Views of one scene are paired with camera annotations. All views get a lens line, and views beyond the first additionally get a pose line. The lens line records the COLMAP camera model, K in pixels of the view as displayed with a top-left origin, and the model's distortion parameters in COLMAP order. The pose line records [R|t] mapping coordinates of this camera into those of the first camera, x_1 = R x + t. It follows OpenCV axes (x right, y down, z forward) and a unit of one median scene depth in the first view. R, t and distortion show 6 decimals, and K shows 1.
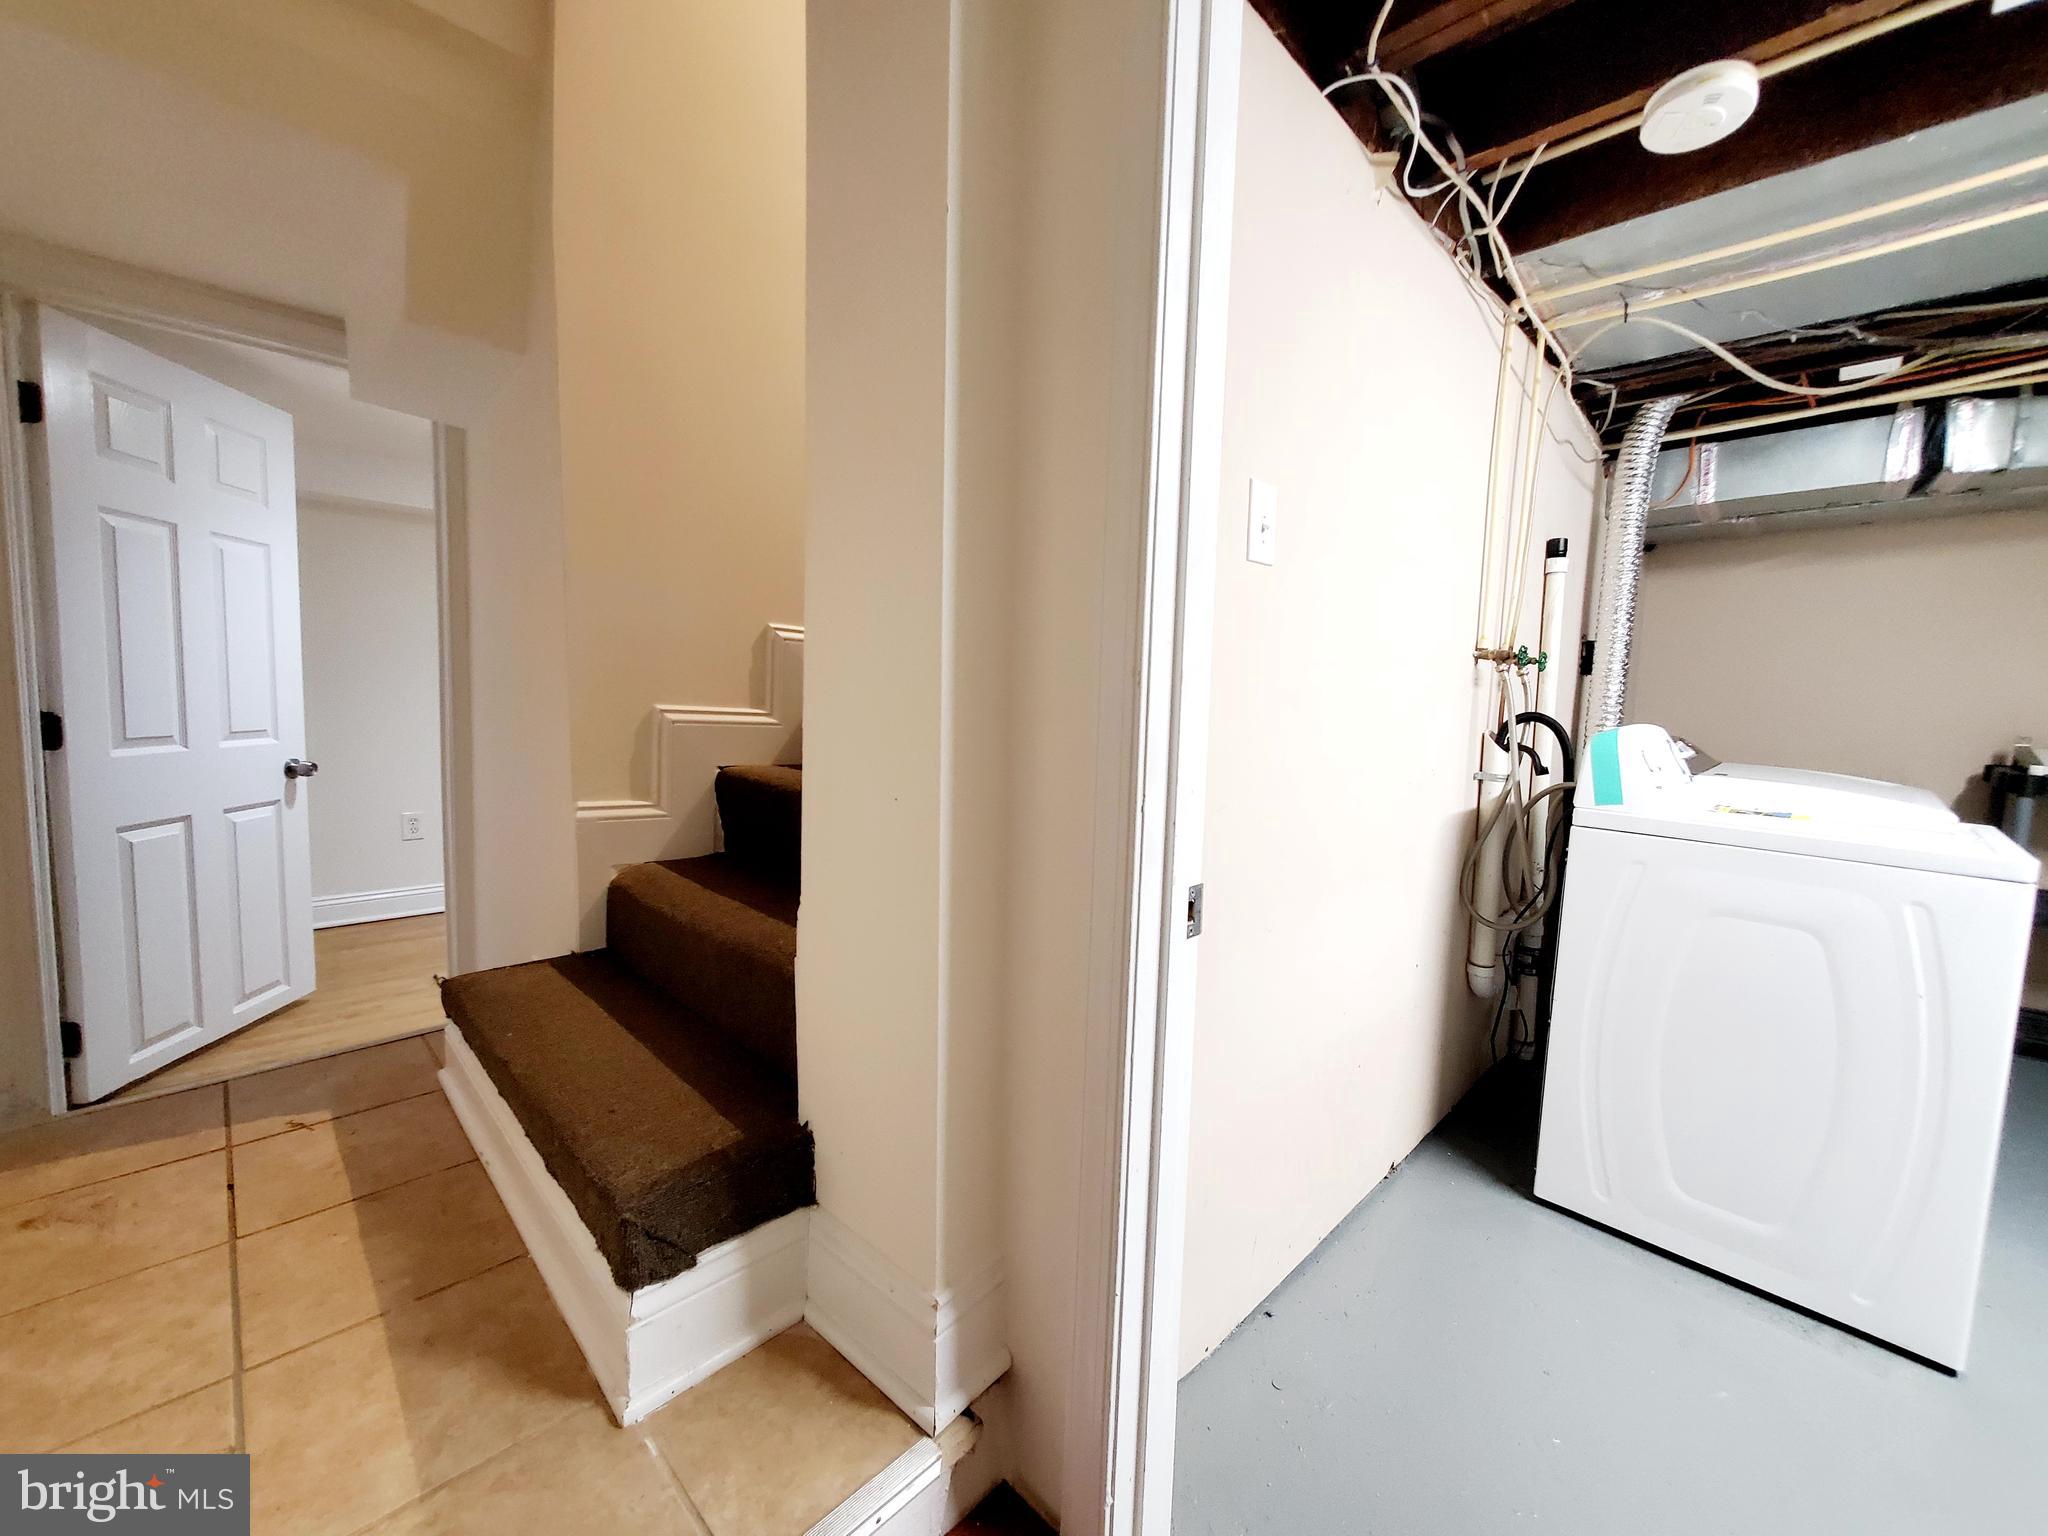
lens RADIAL K [[811.1, 0, 1028.0], [0, 811.1, 760.2], [0, 0, 1]] dist [-0.002047, -0.000634]
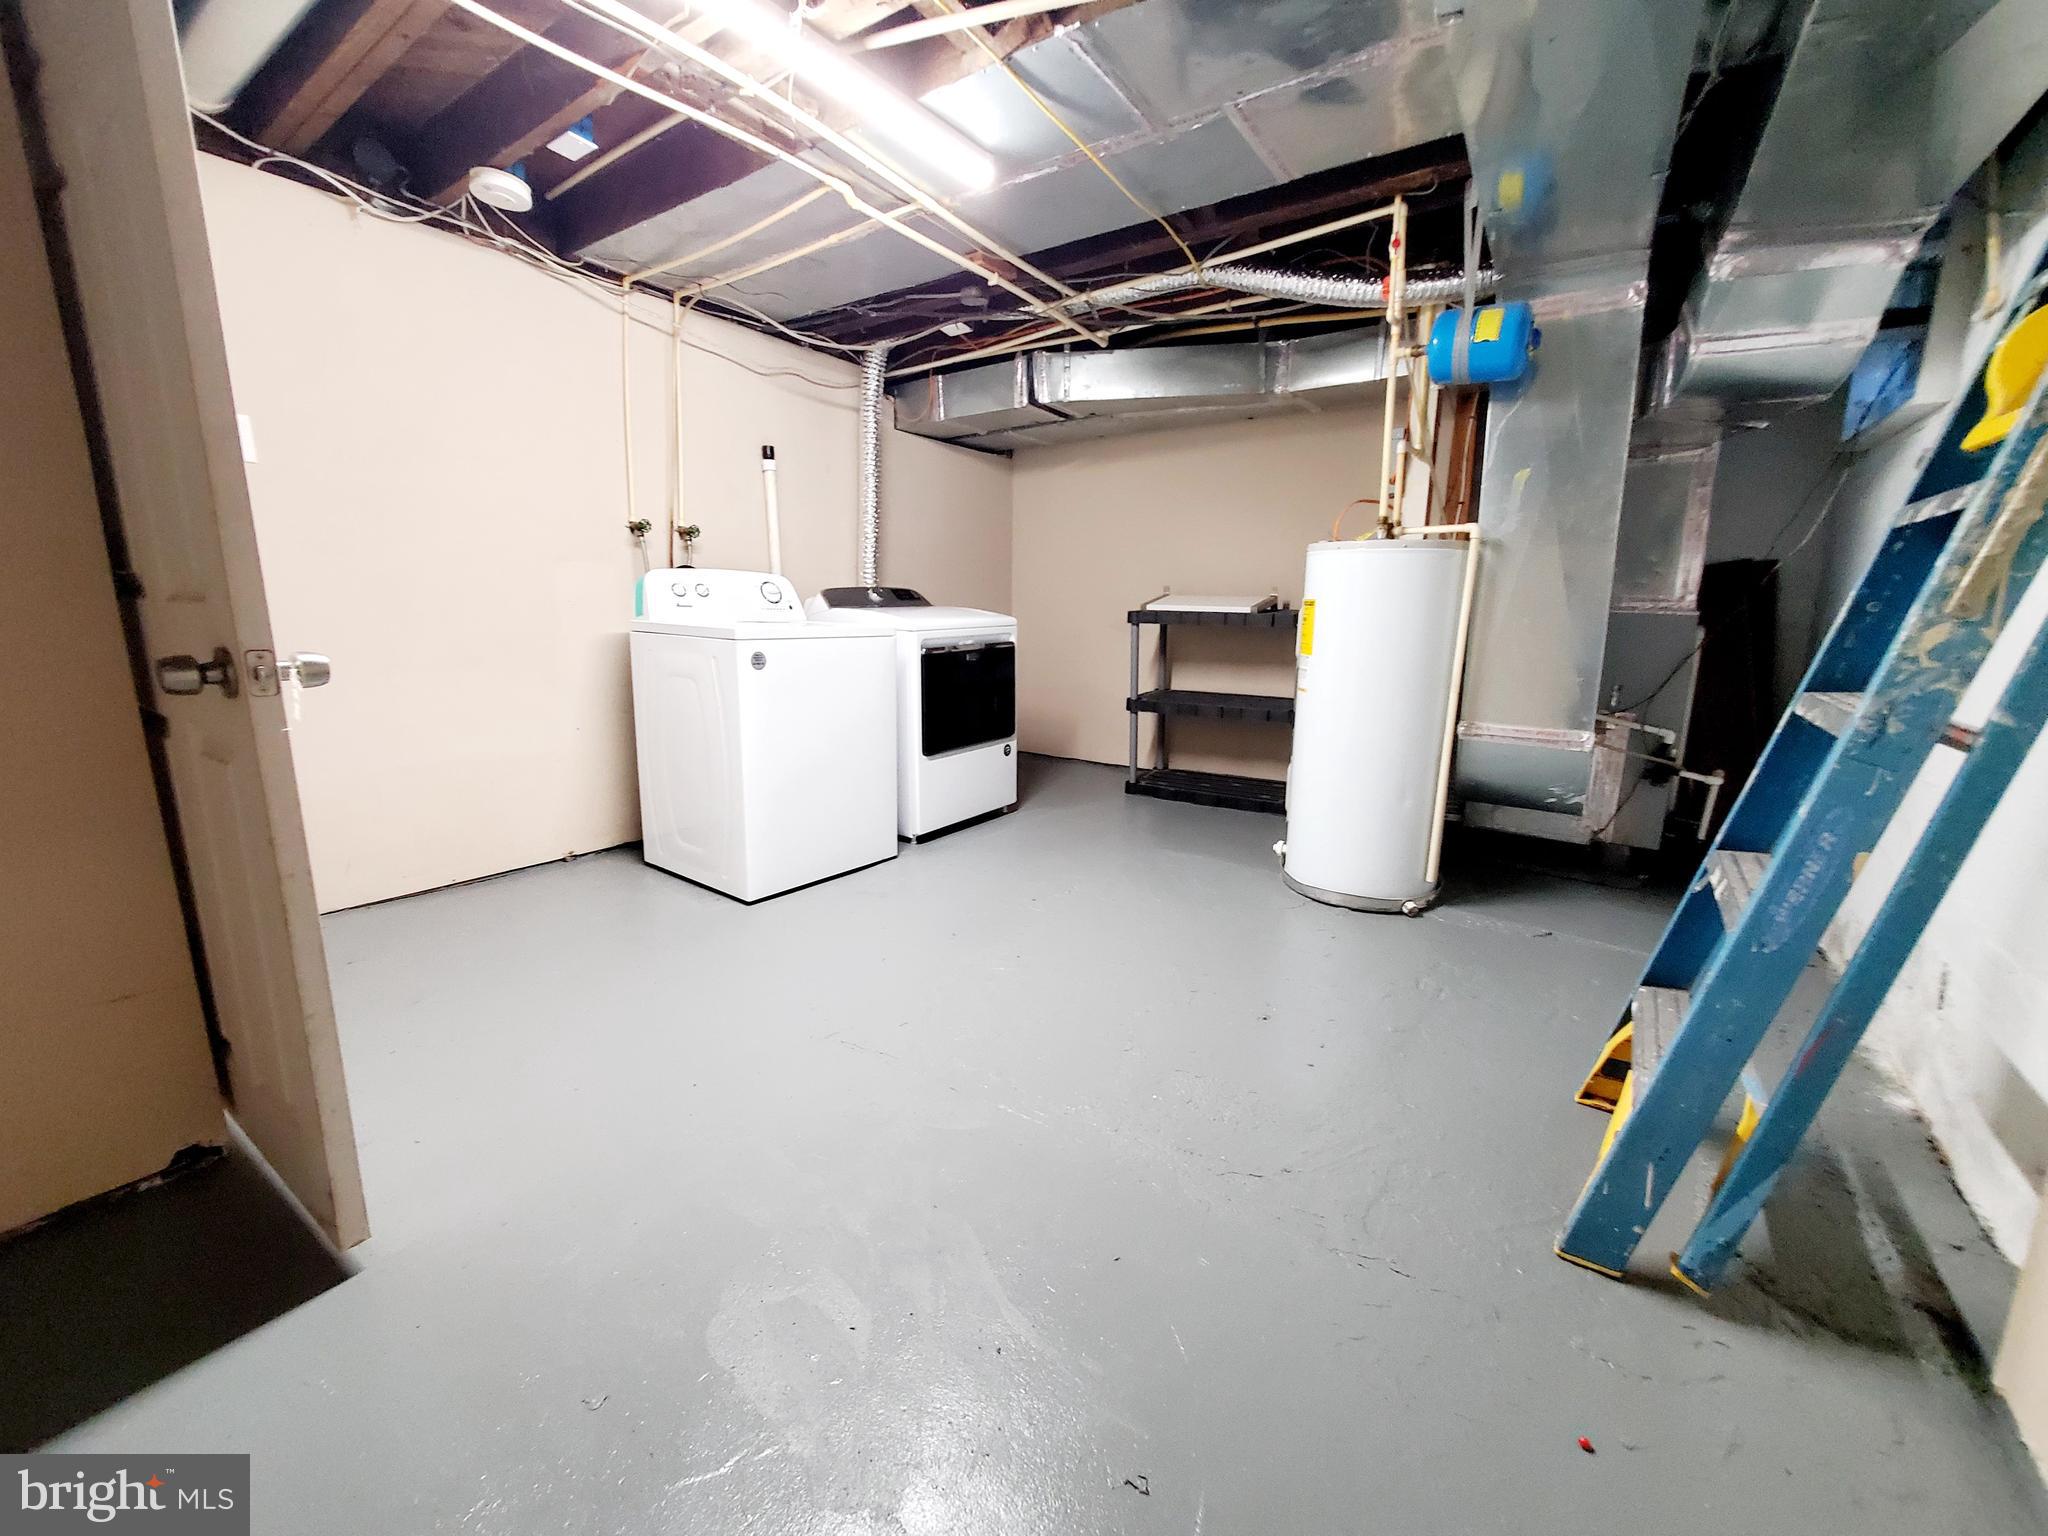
lens RADIAL K [[811.1, 0, 1028.0], [0, 811.1, 760.2], [0, 0, 1]] dist [-0.002047, -0.000634]
pose [[0.984634, -0.049157, 0.167569, 0.839367], [0.029132, 0.992355, 0.119931, 0.118652], [-0.172183, -0.113206, 0.978538, -0.539042]]
